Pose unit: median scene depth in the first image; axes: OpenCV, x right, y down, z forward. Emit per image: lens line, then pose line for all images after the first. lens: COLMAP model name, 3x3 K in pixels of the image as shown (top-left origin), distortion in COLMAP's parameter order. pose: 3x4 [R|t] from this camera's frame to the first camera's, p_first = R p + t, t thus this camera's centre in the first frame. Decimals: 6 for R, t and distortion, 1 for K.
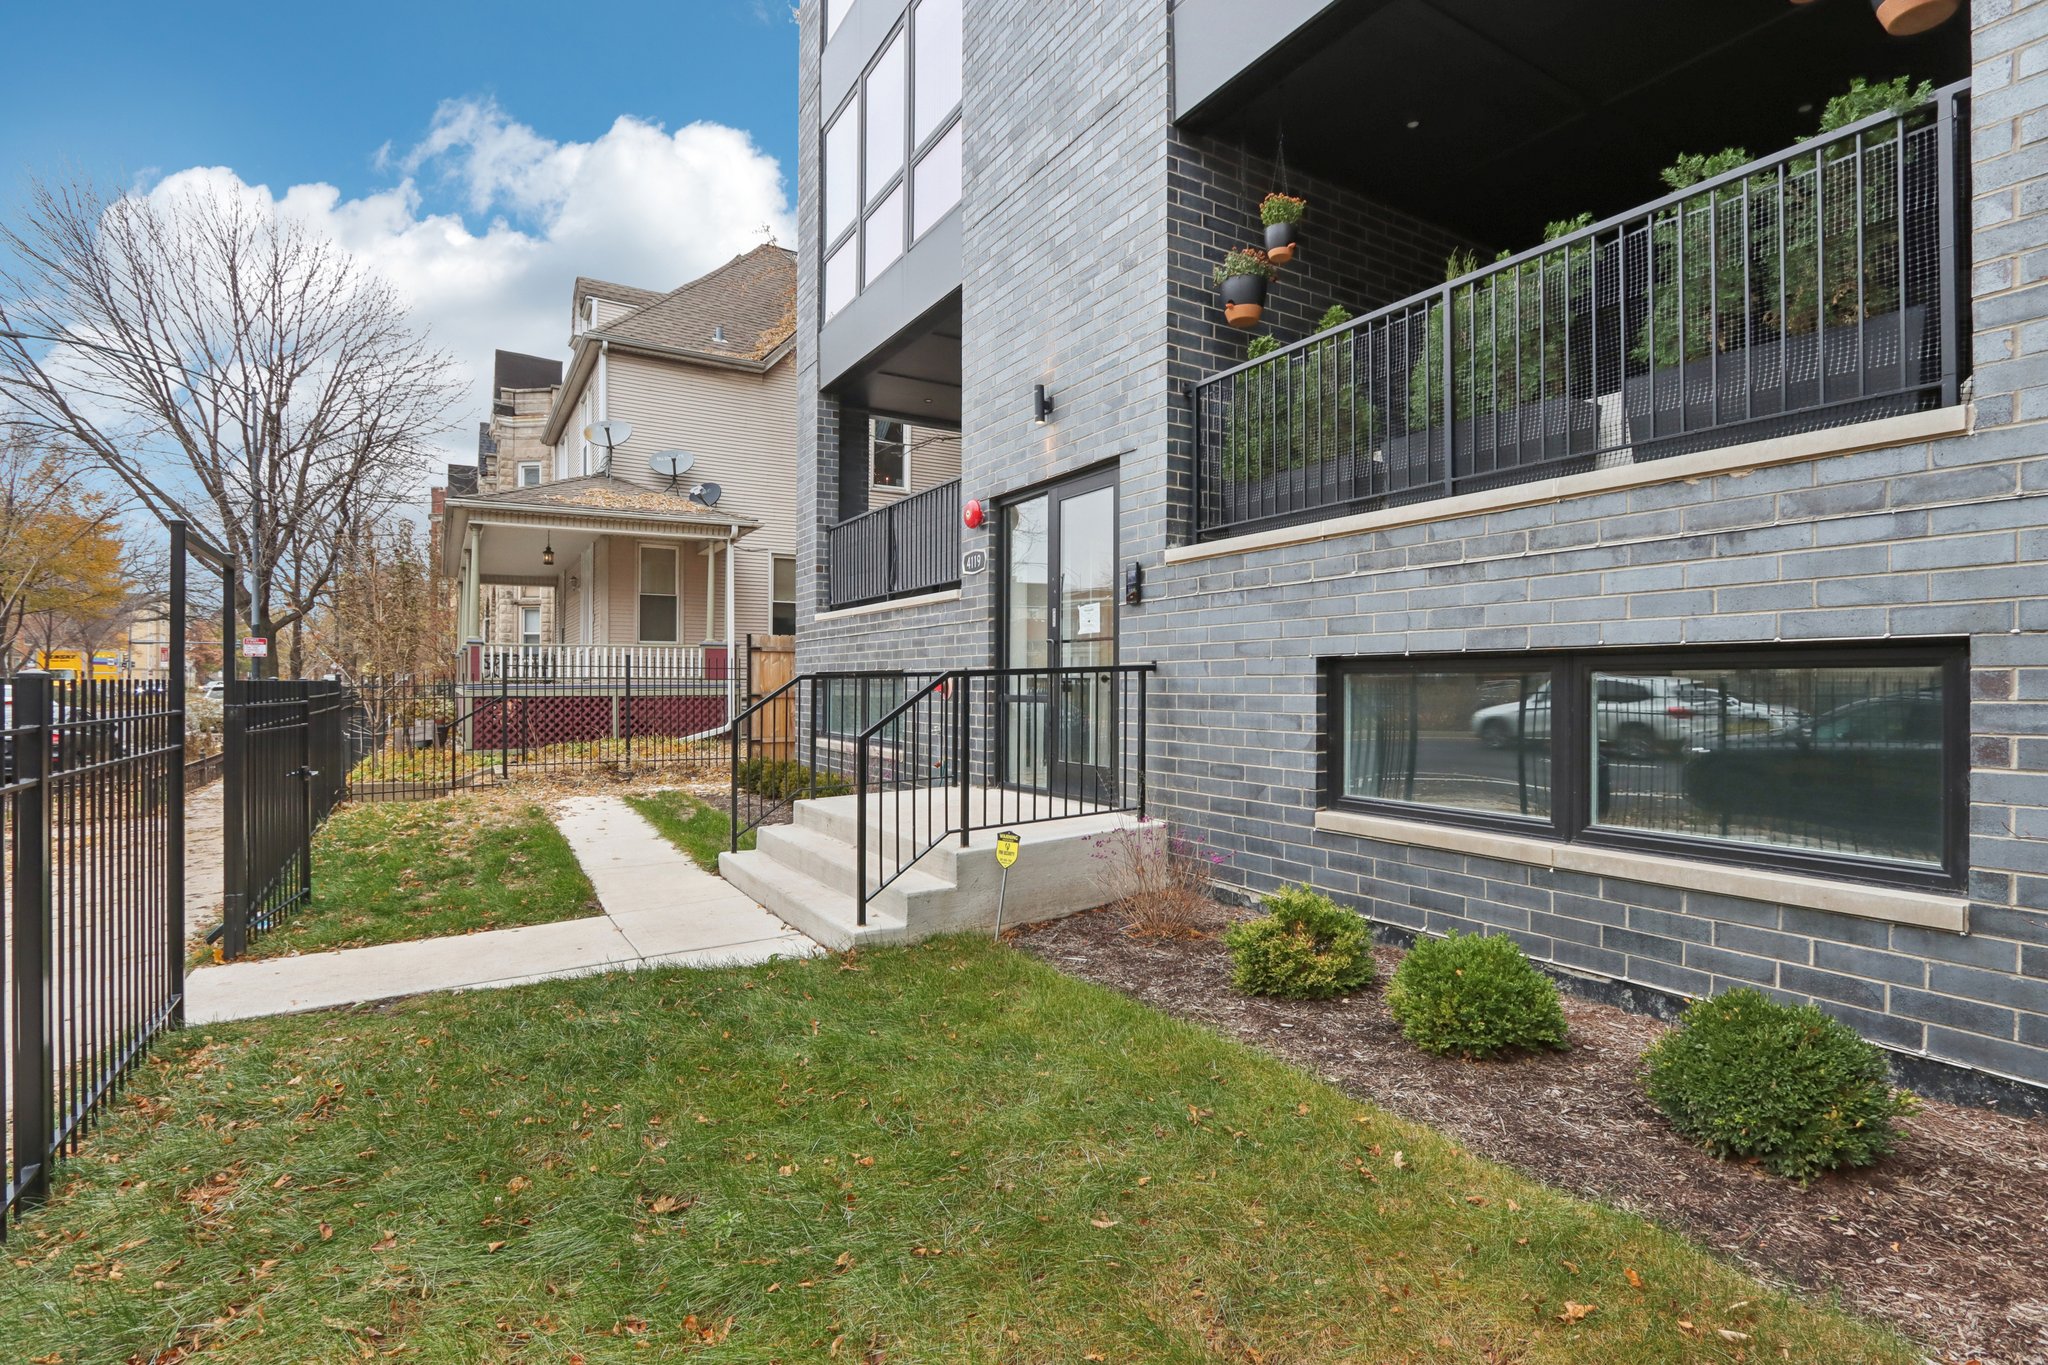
lens RADIAL K [[953.9, 0, 1009.1], [0, 953.9, 674.9], [0, 0, 1]] dist [-0.021069, 0.003391]
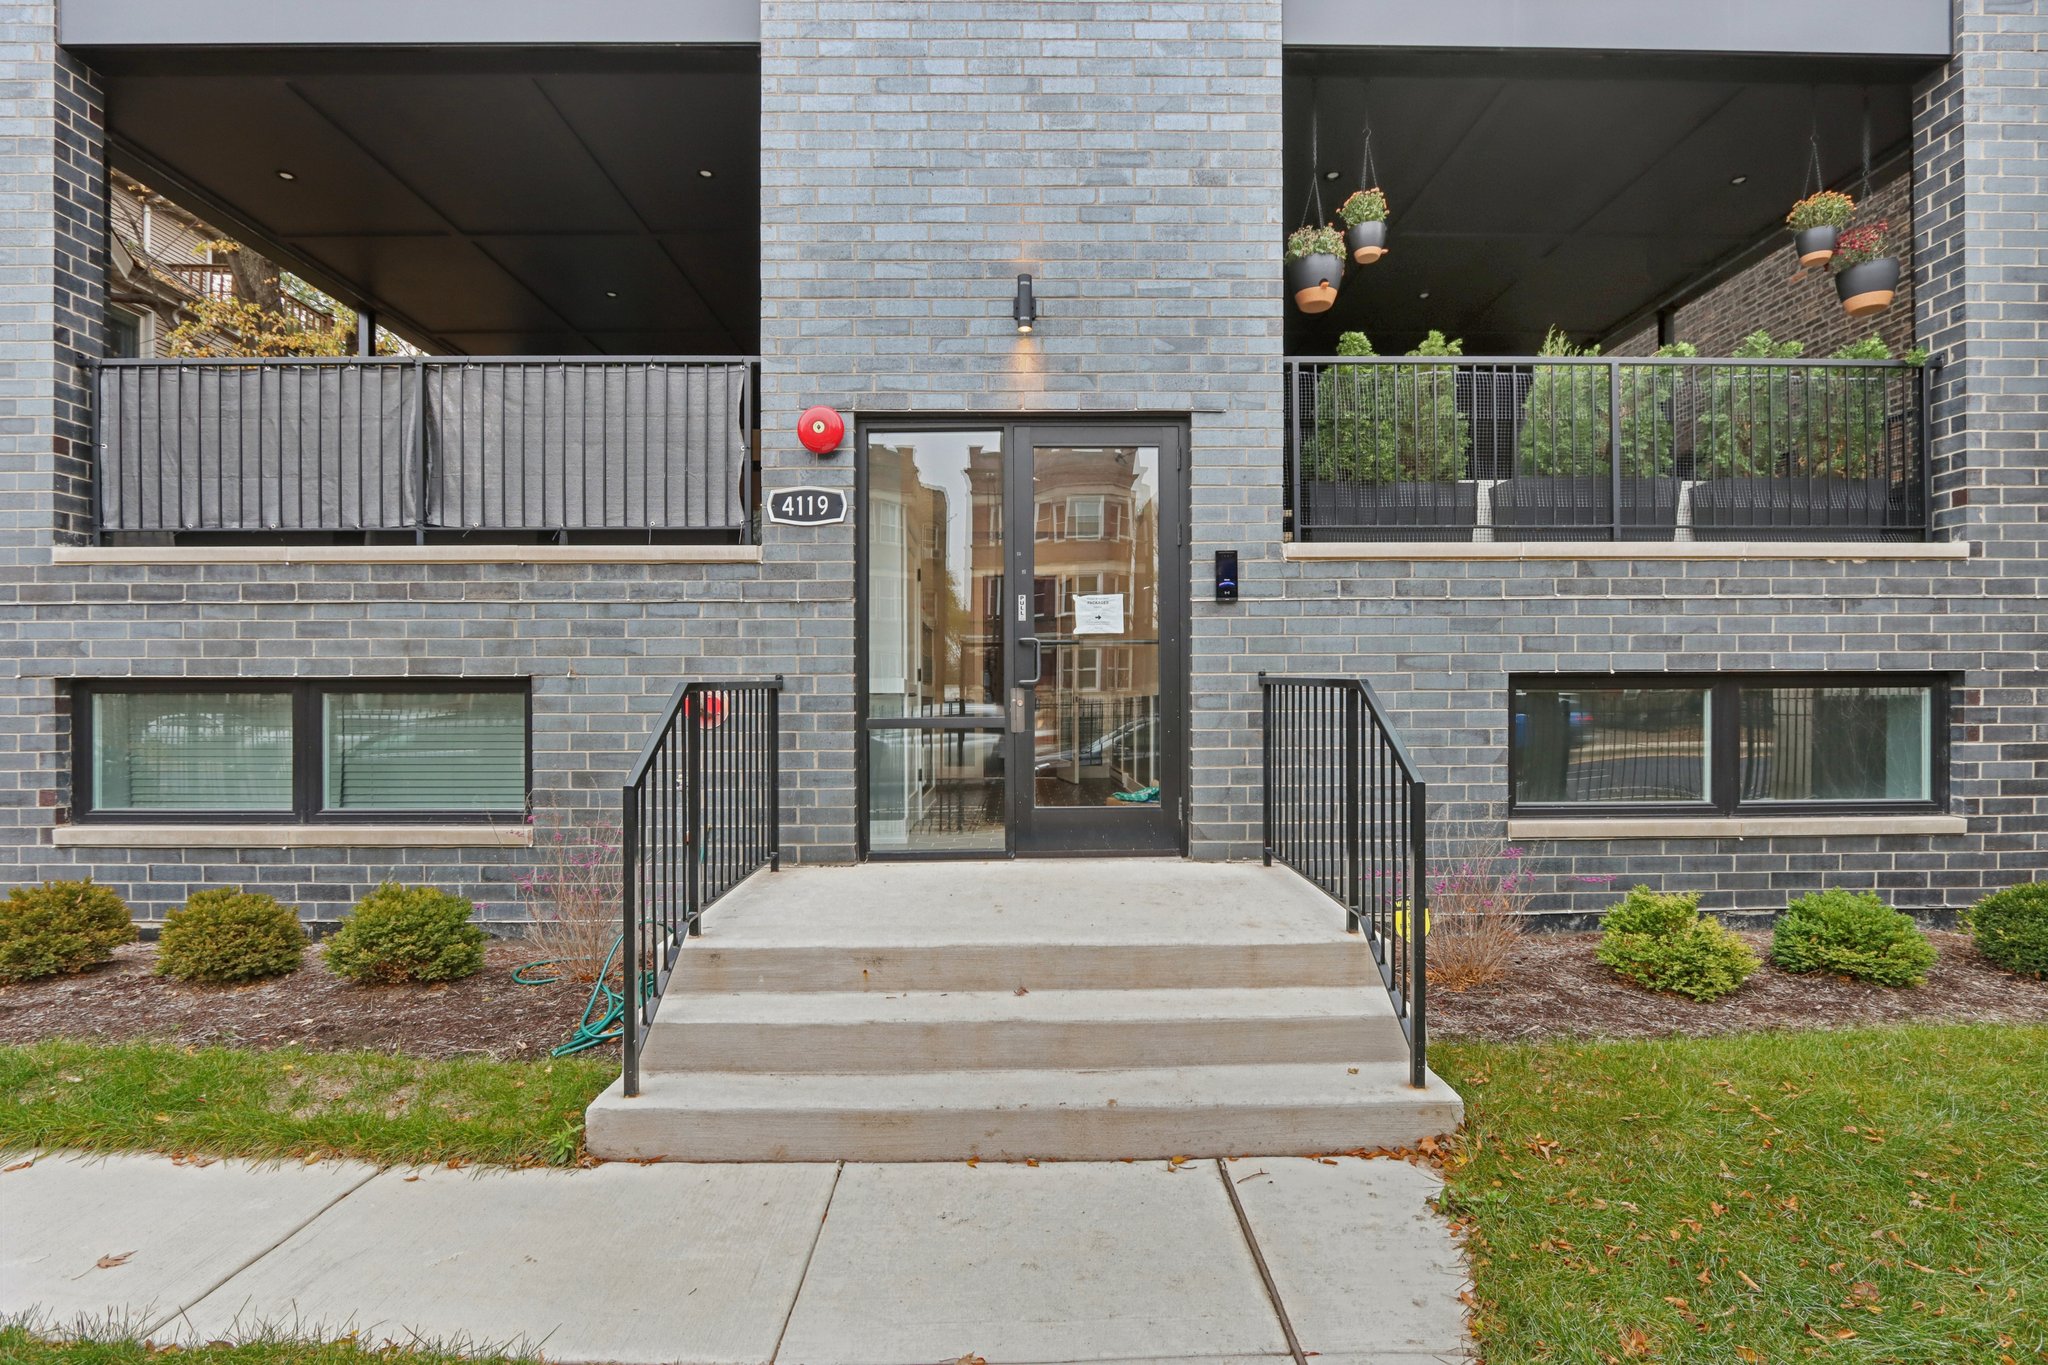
lens RADIAL K [[953.9, 0, 1023.4], [0, 953.9, 704.7], [0, 0, 1]] dist [-0.021069, 0.003391]
pose [[0.504910, -0.001858, 0.863170, -0.755047], [-0.004063, 0.999981, 0.004529, 0.012218], [-0.863162, -0.005794, 0.504893, 0.849064]]
